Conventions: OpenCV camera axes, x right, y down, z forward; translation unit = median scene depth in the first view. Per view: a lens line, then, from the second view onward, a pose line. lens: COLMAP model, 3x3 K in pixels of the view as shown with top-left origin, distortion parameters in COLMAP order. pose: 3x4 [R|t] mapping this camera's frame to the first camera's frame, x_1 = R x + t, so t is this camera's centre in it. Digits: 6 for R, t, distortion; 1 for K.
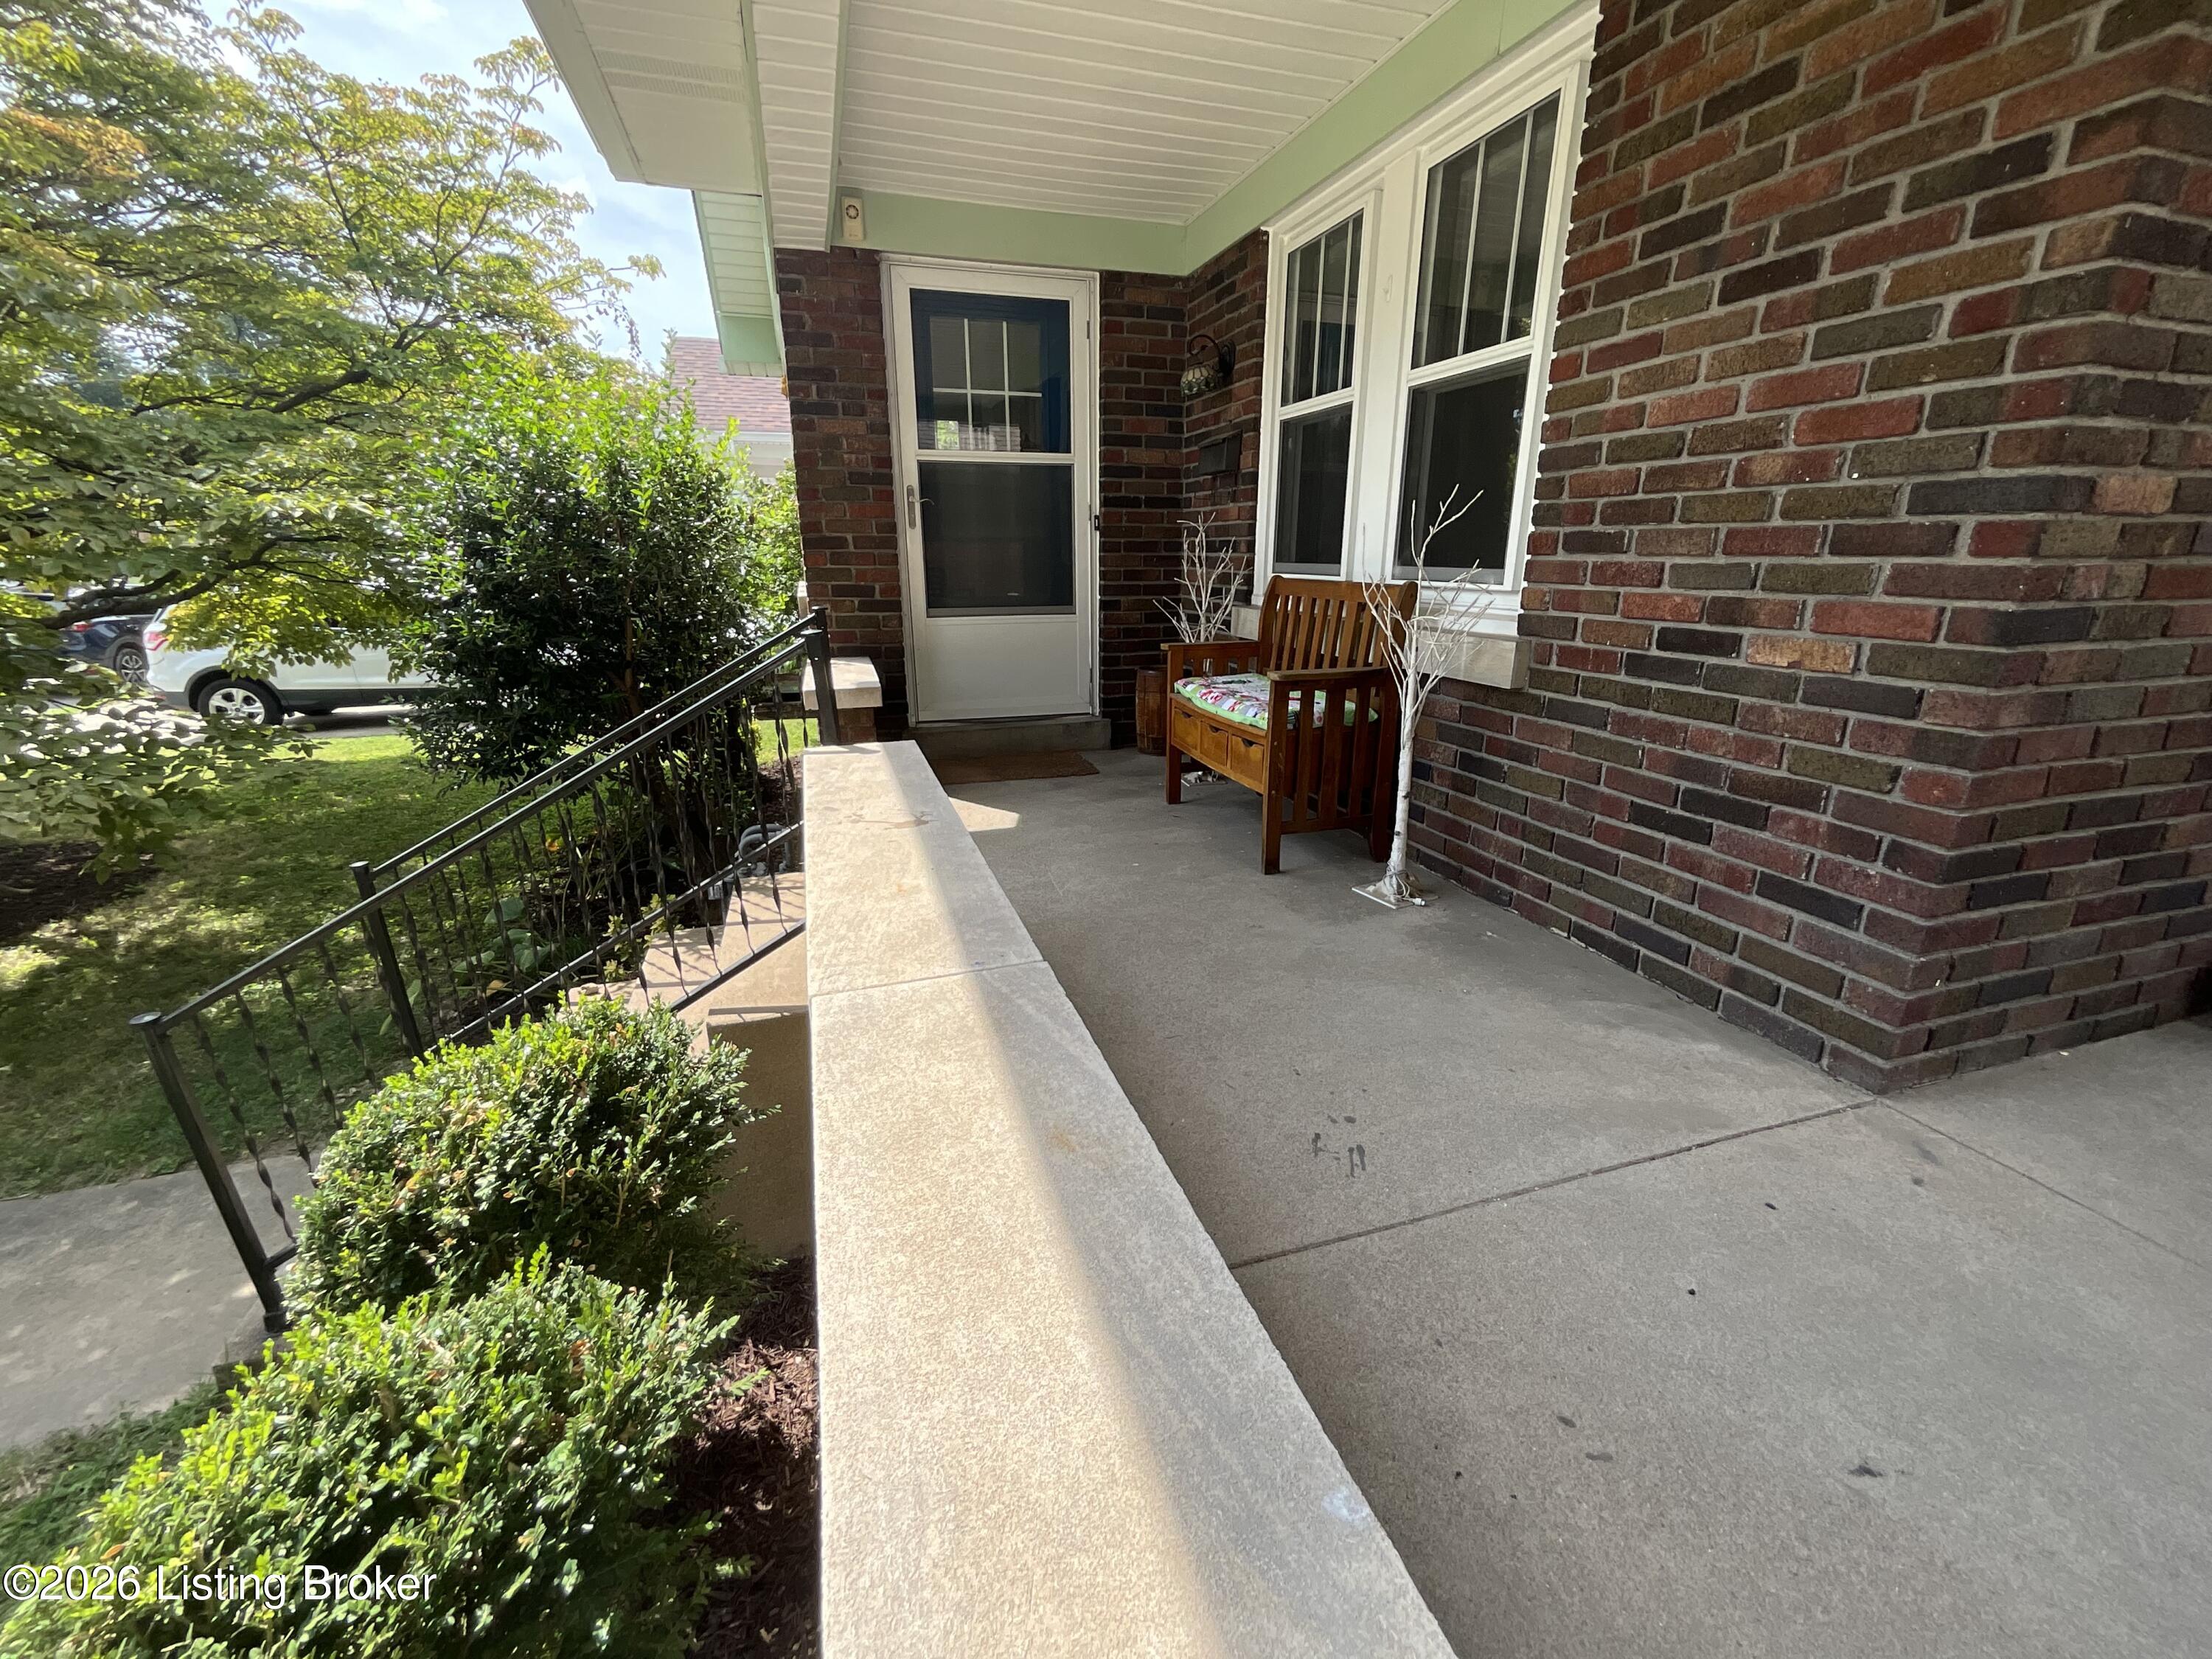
lens RADIAL K [[904.3, 0, 1107.1], [0, 904.3, 826.8], [0, 0, 1]] dist [-0.001579, -0.000560]
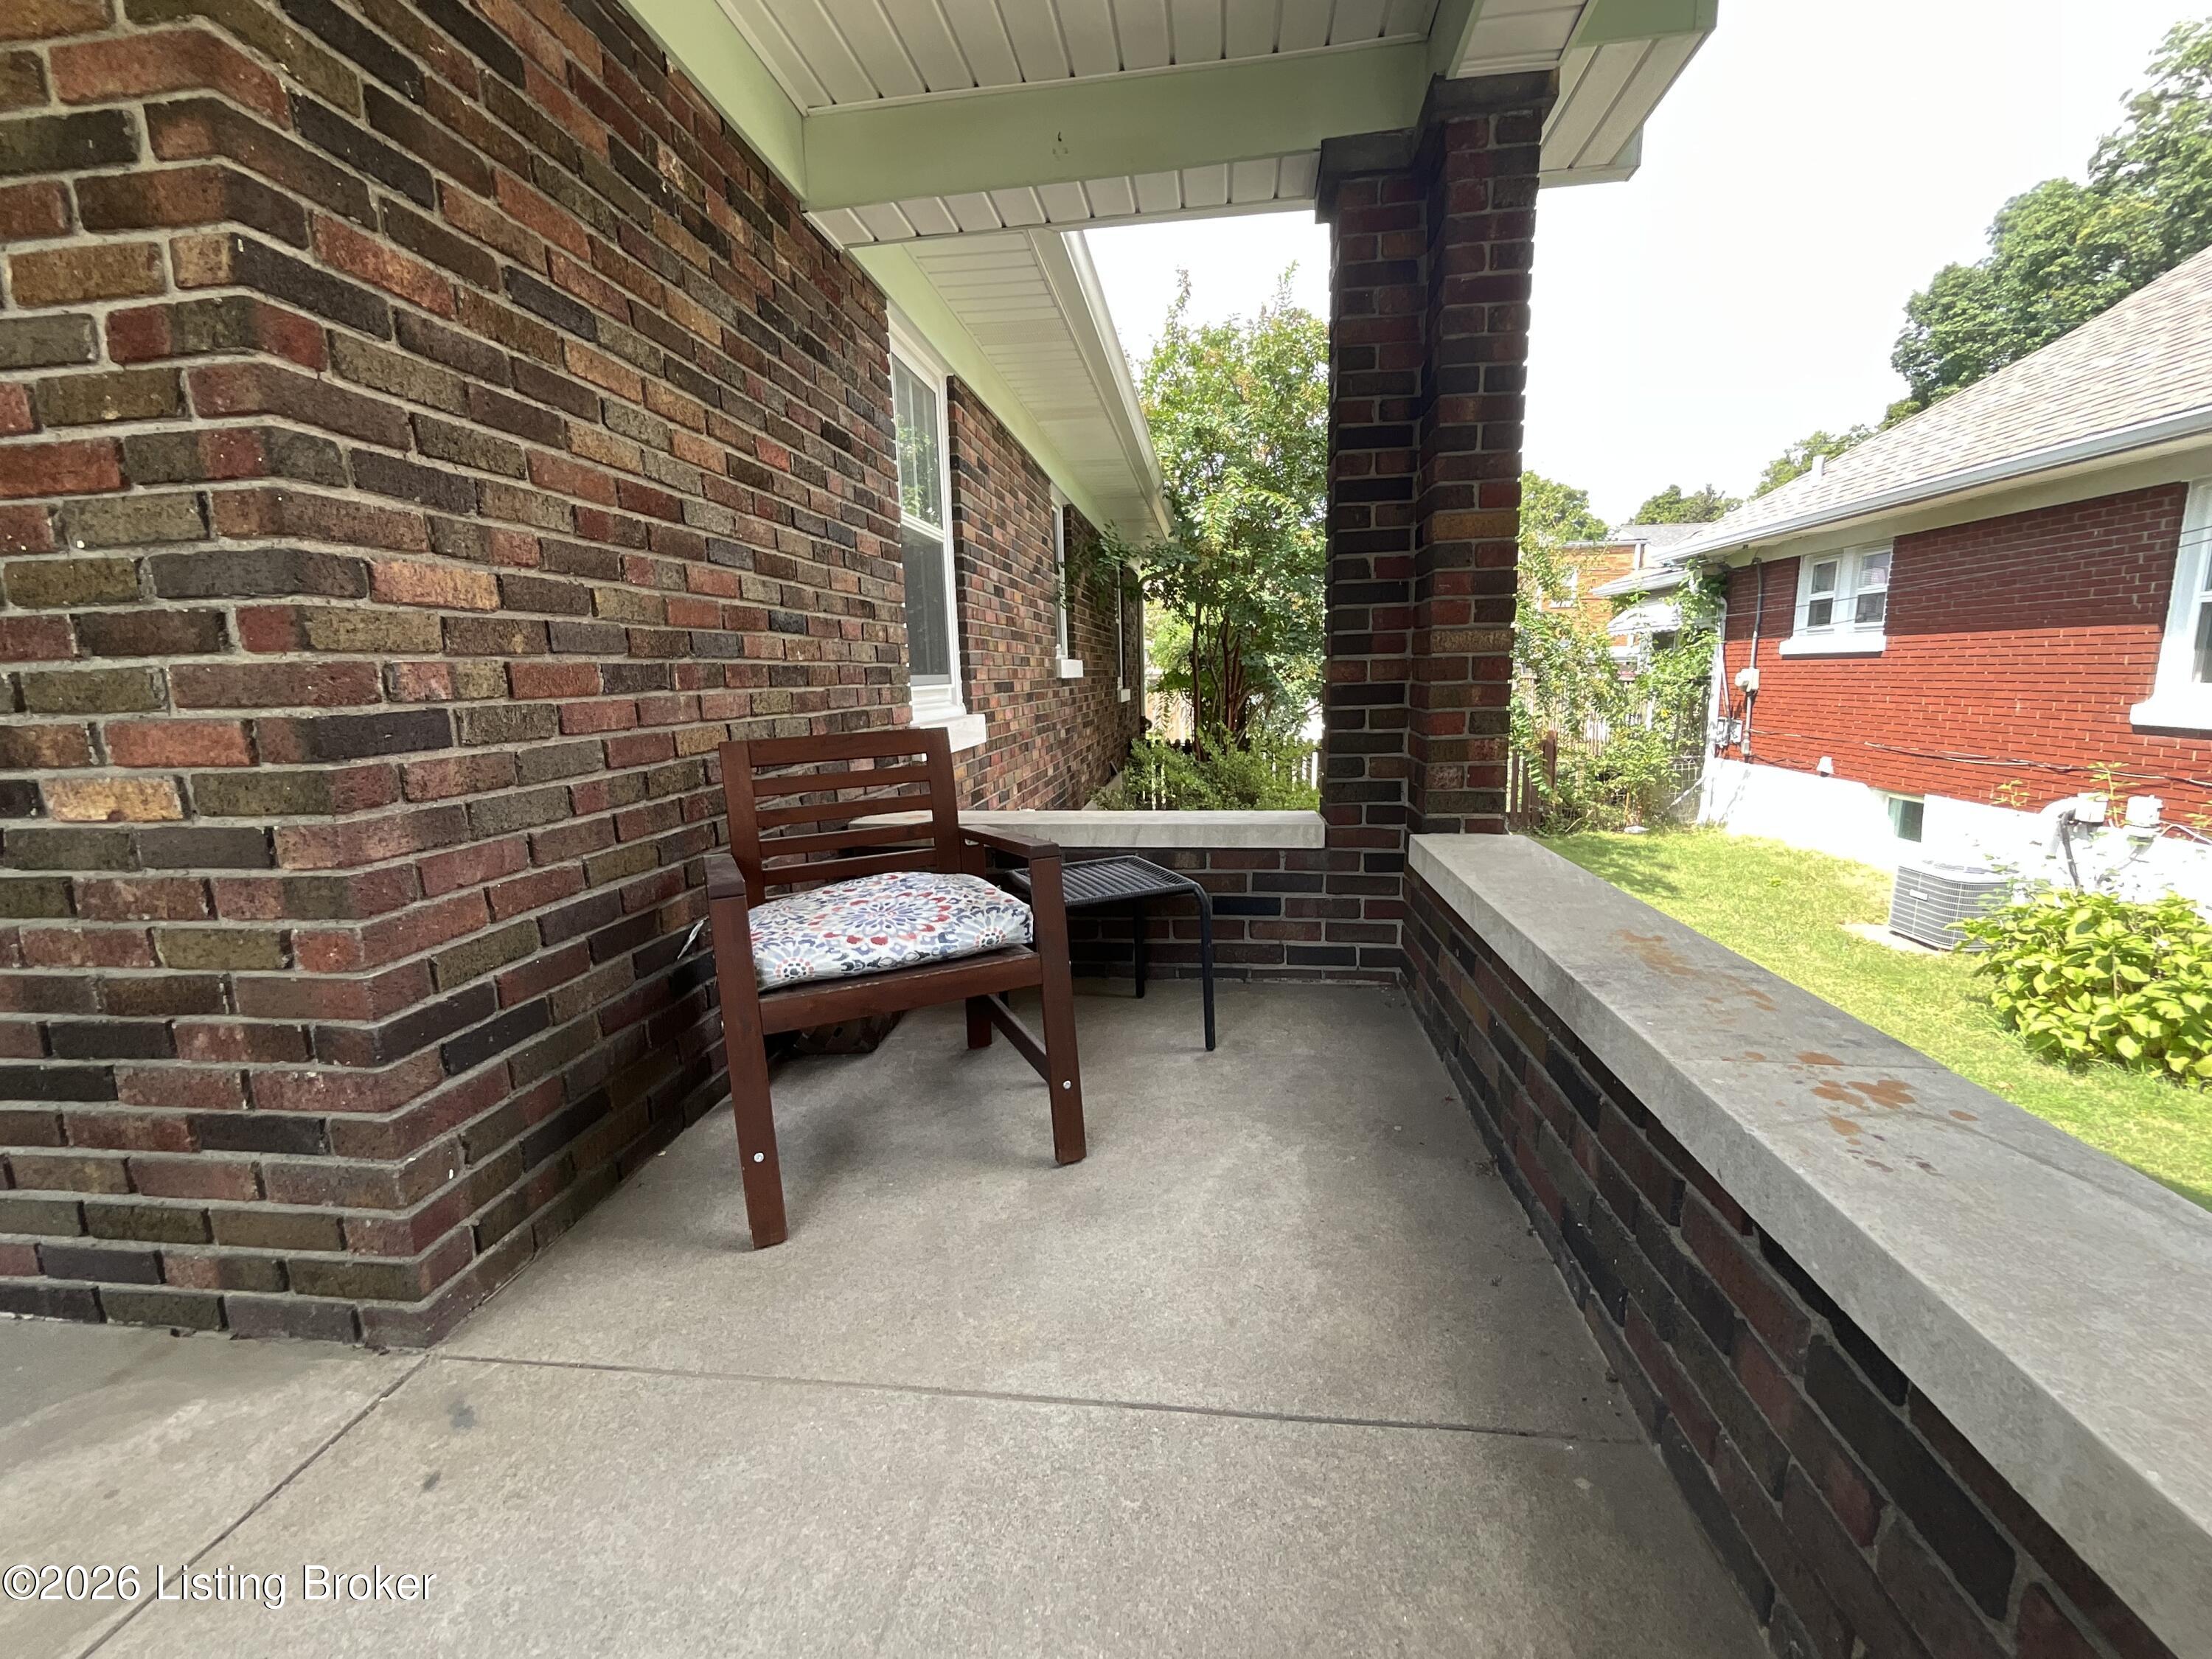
lens RADIAL K [[904.3, 0, 1107.1], [0, 904.3, 826.8], [0, 0, 1]] dist [-0.001579, -0.000560]
pose [[0.424294, -0.164639, 0.890431, 0.486665], [0.291017, 0.955960, 0.038085, 0.017510], [-0.857487, 0.242972, 0.453521, 0.066826]]
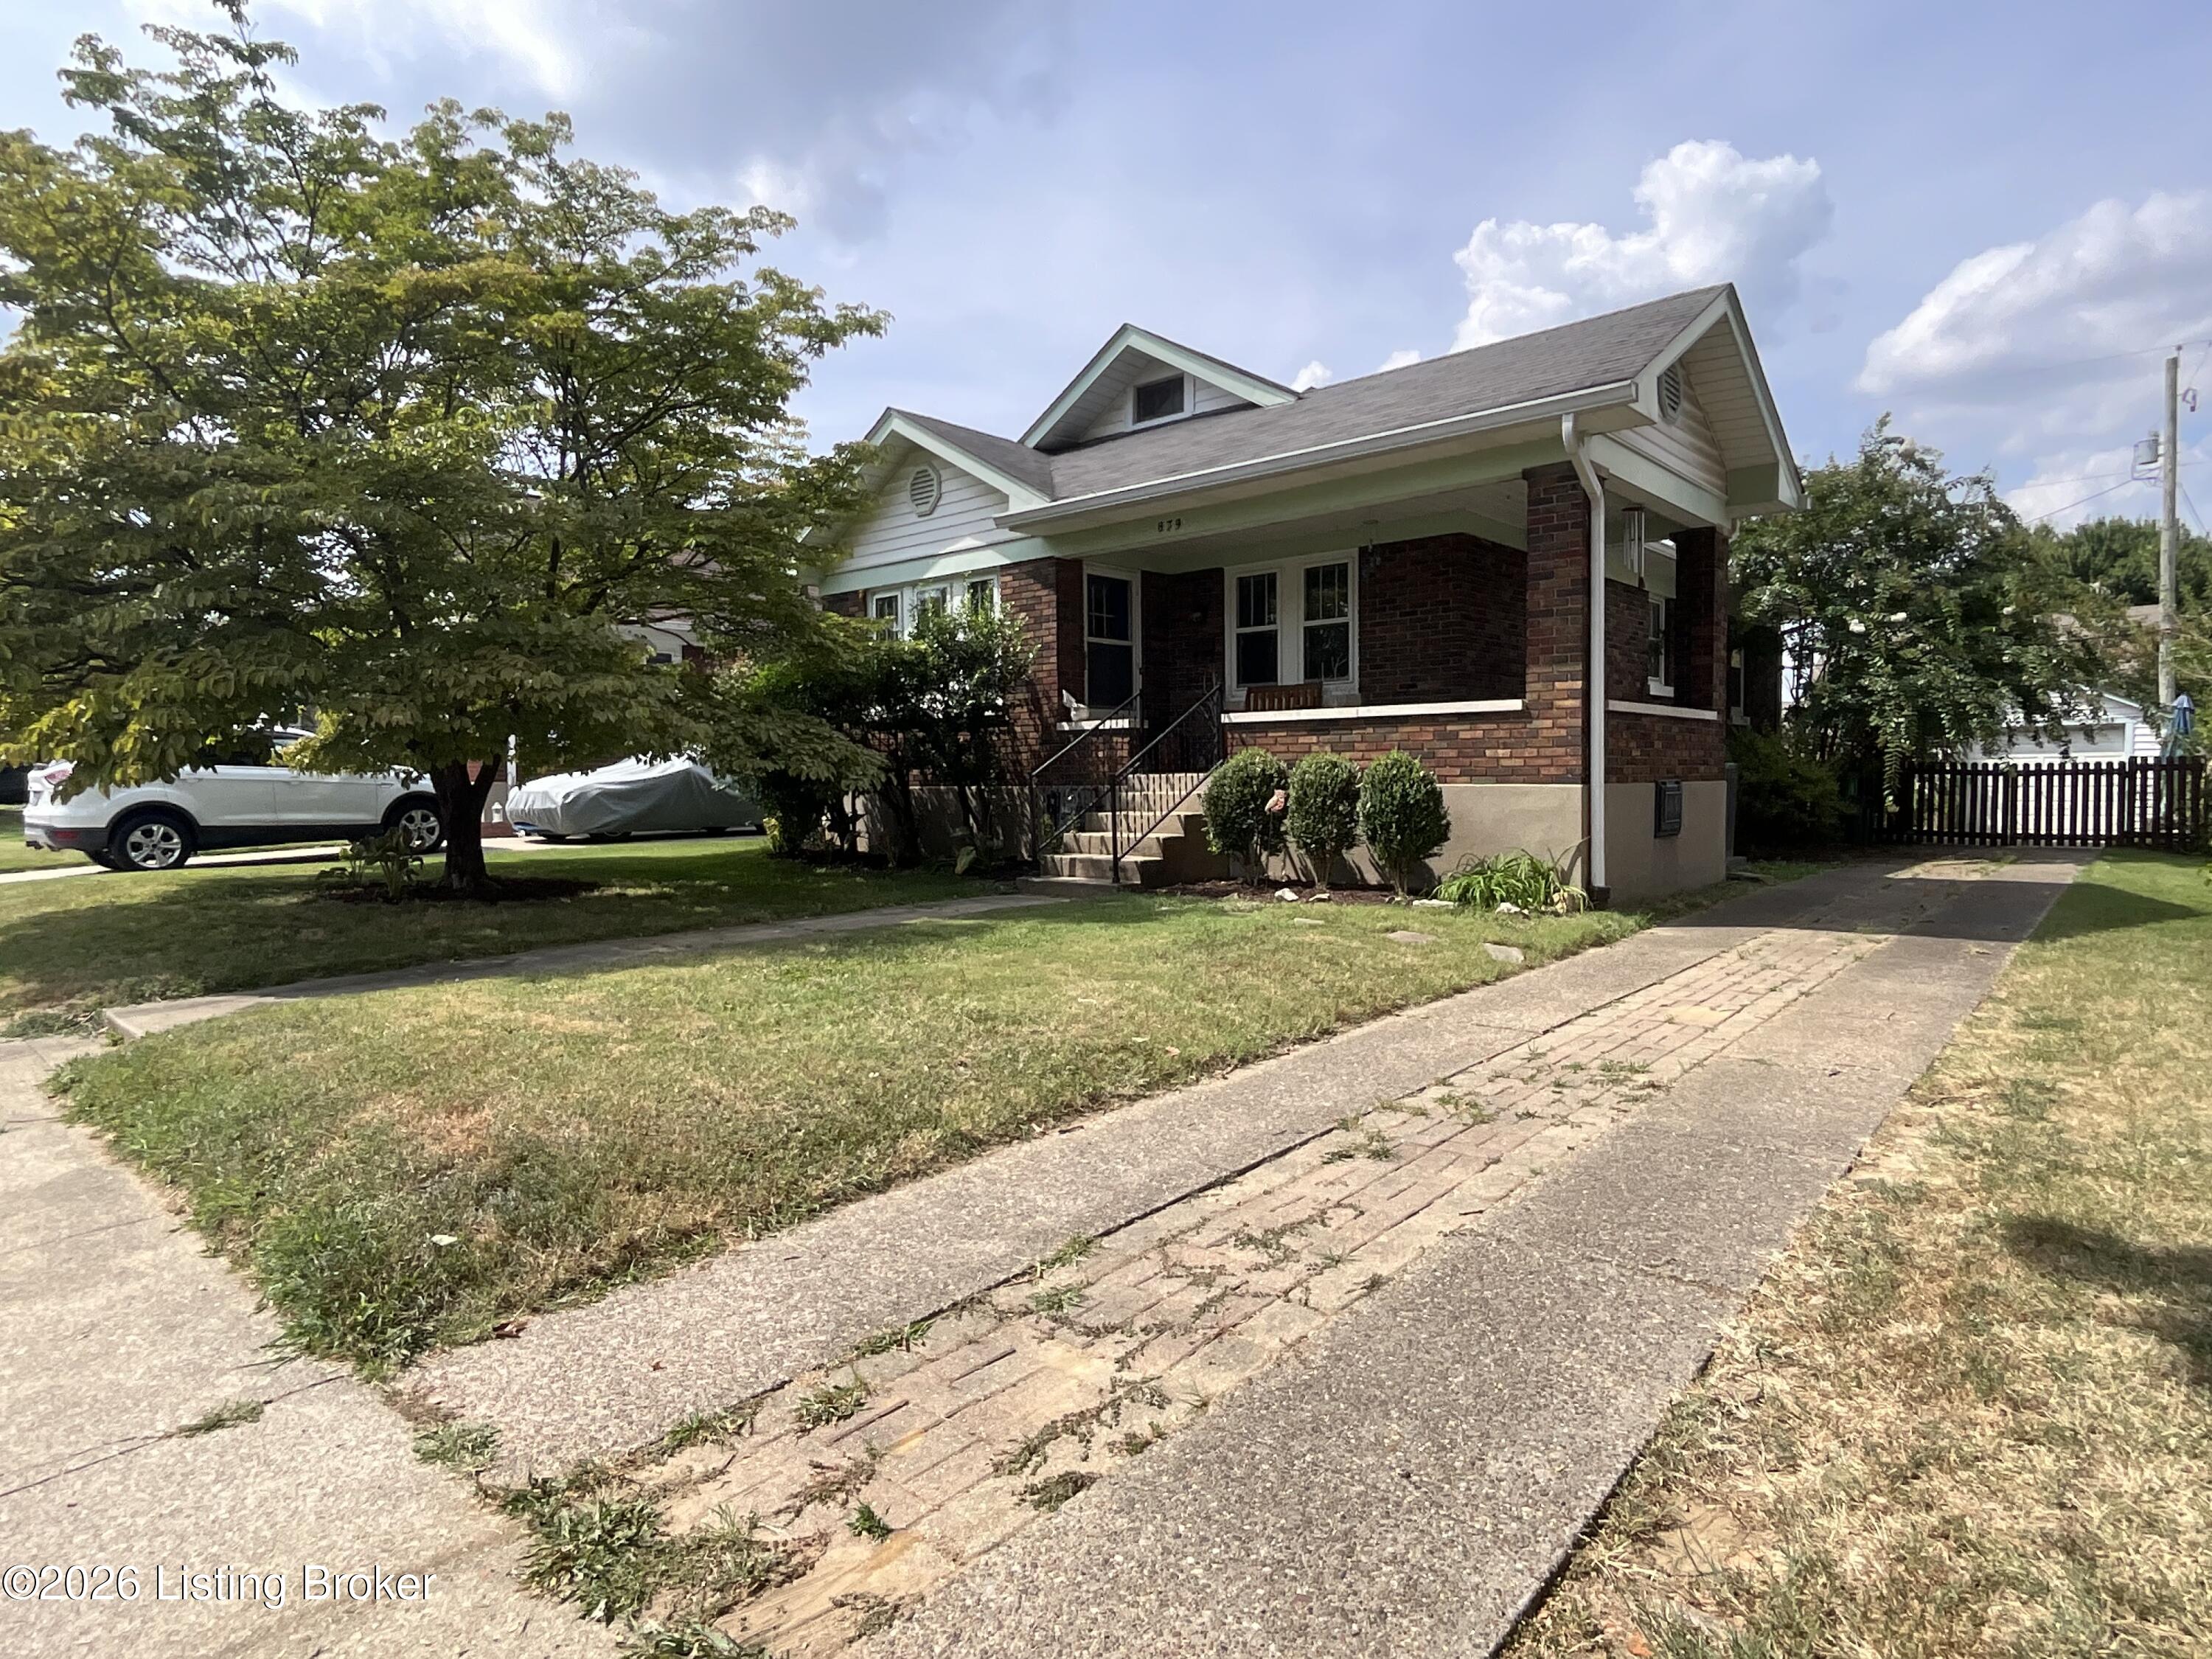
lens RADIAL K [[1210.3, 0, 1106.0], [0, 1210.3, 829.5], [0, 0, 1]] dist [0.000463, -0.000551]
pose [[0.857625, -0.035091, 0.513078, -4.279243], [0.162371, 0.965114, -0.205401, 1.678776], [-0.487971, 0.259466, 0.833404, -3.520715]]
